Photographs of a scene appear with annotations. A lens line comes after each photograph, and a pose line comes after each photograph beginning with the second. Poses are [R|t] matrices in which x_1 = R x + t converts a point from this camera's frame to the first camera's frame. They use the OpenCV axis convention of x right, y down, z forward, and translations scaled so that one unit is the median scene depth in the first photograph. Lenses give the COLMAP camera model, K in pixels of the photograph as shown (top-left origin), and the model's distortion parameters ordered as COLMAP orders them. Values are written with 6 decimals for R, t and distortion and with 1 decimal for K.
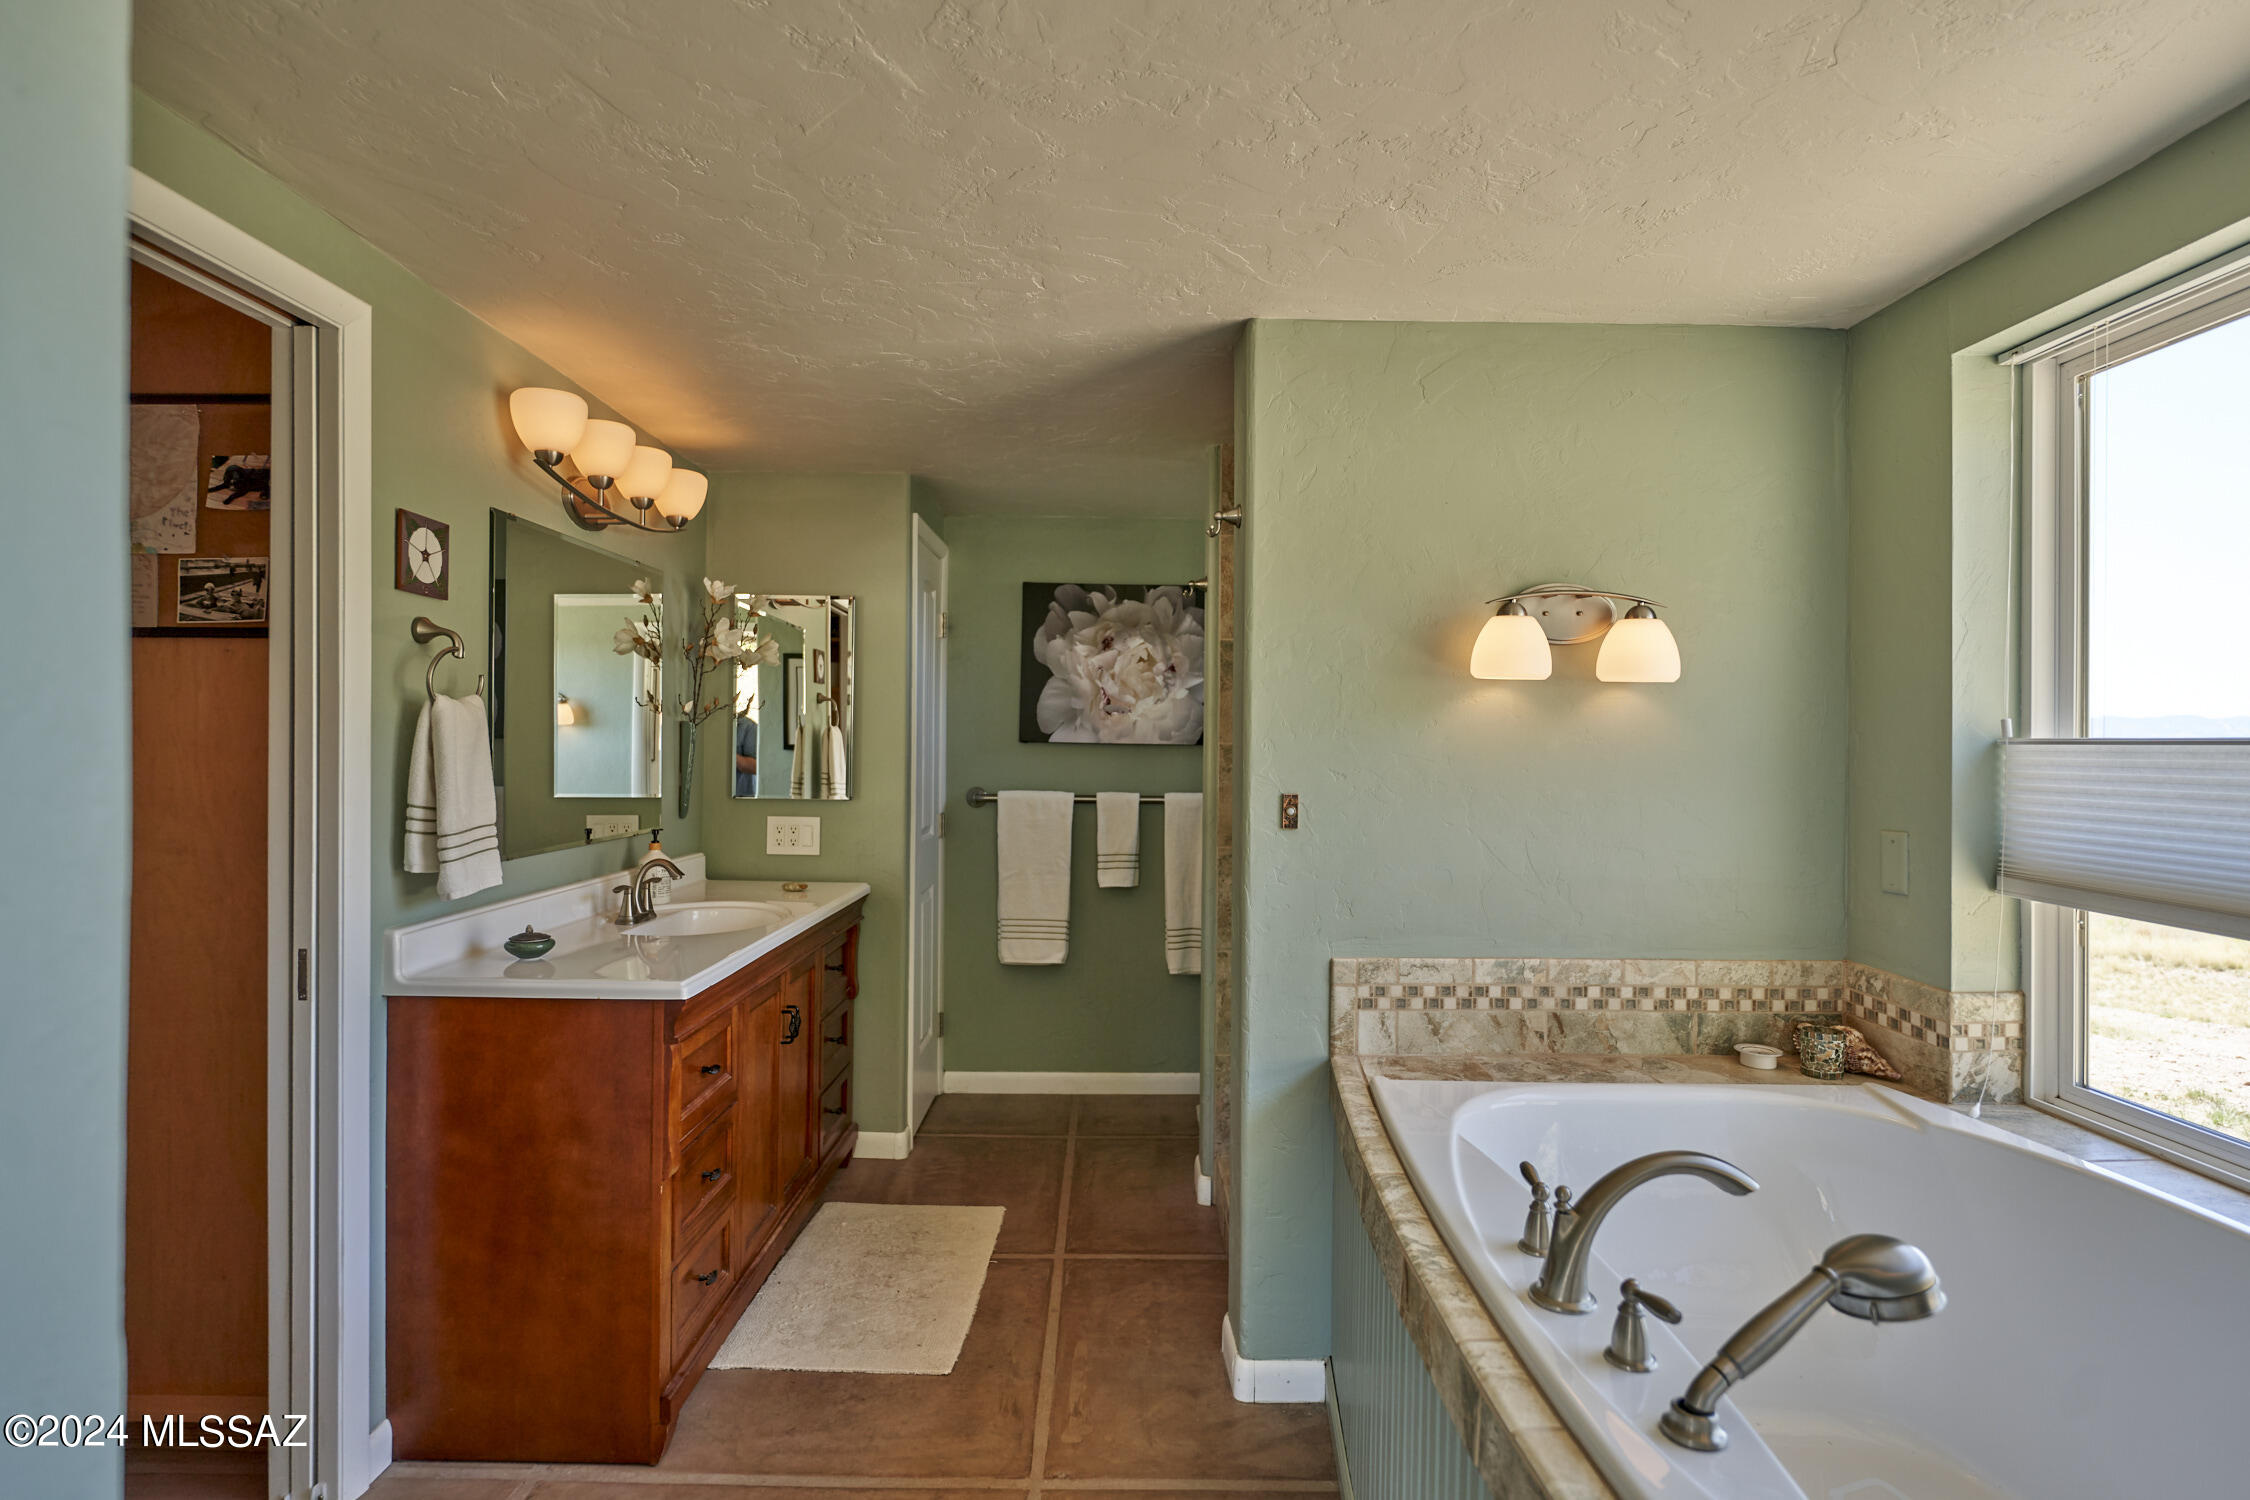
lens RADIAL K [[1107.5, 0, 1122.7], [0, 1107.5, 747.0], [0, 0, 1]] dist [-0.024247, -0.000859]
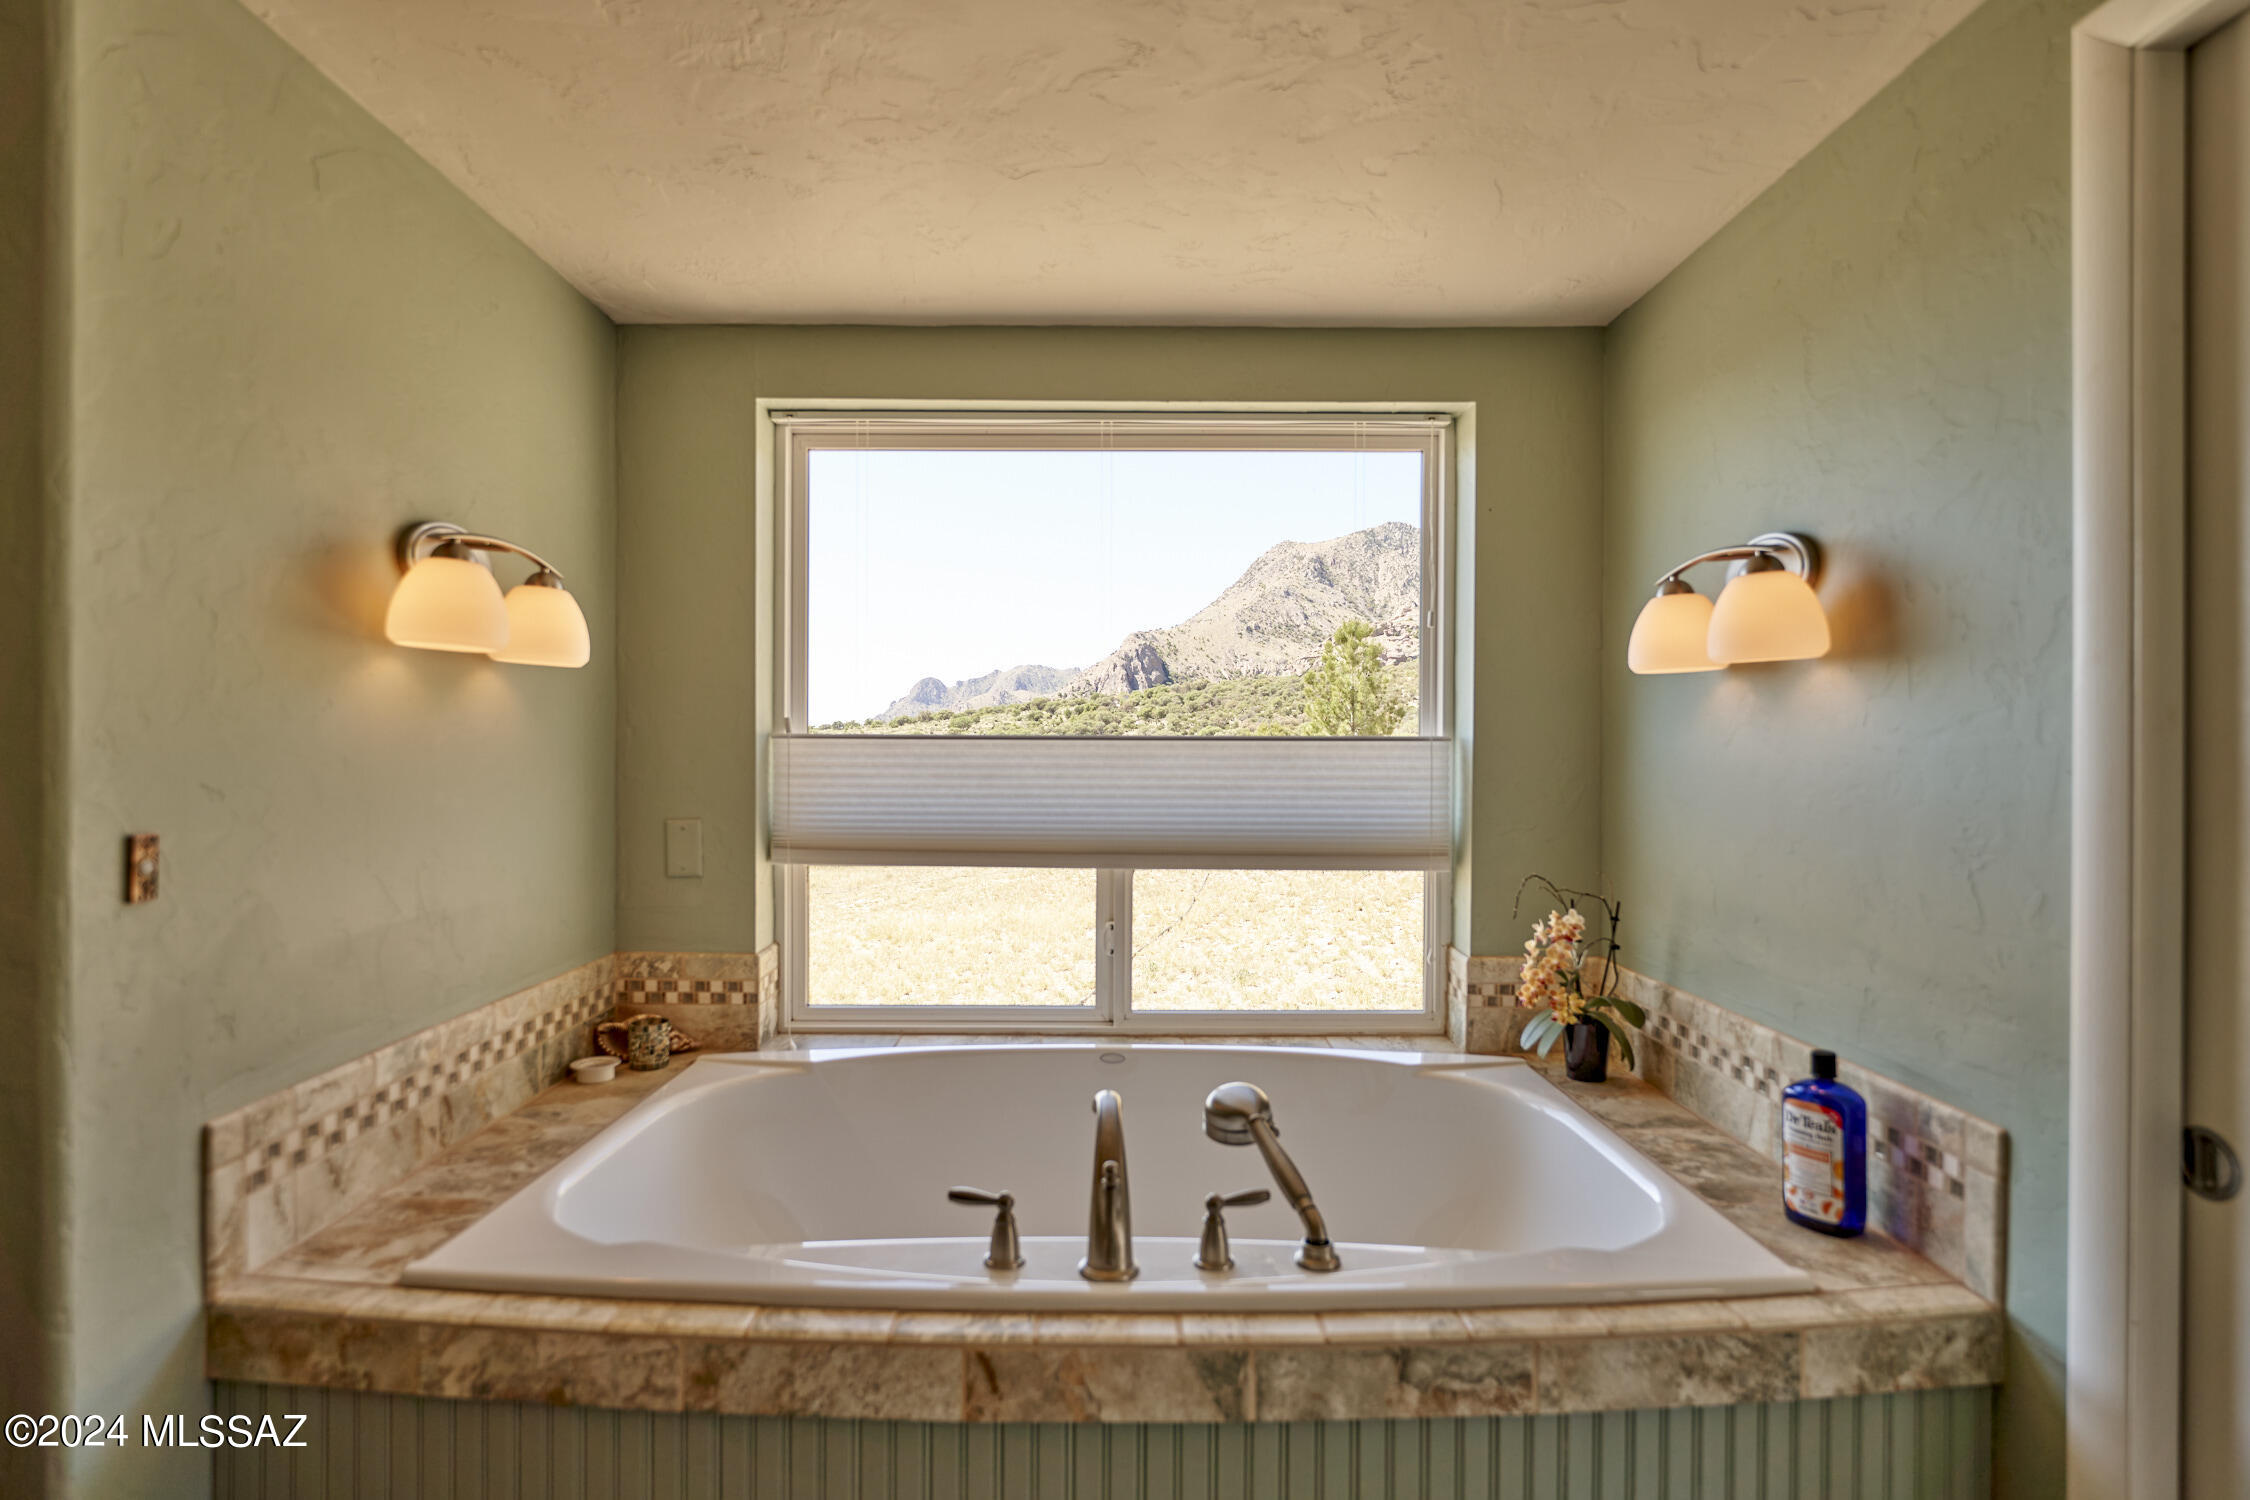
lens RADIAL K [[1107.5, 0, 1119.4], [0, 1107.5, 750.4], [0, 0, 1]] dist [-0.024247, -0.000859]
pose [[-0.002447, -0.011552, 0.999930, -0.354129], [-0.001862, 0.999932, 0.011547, -0.003349], [-0.999995, -0.001834, -0.002469, 0.544282]]
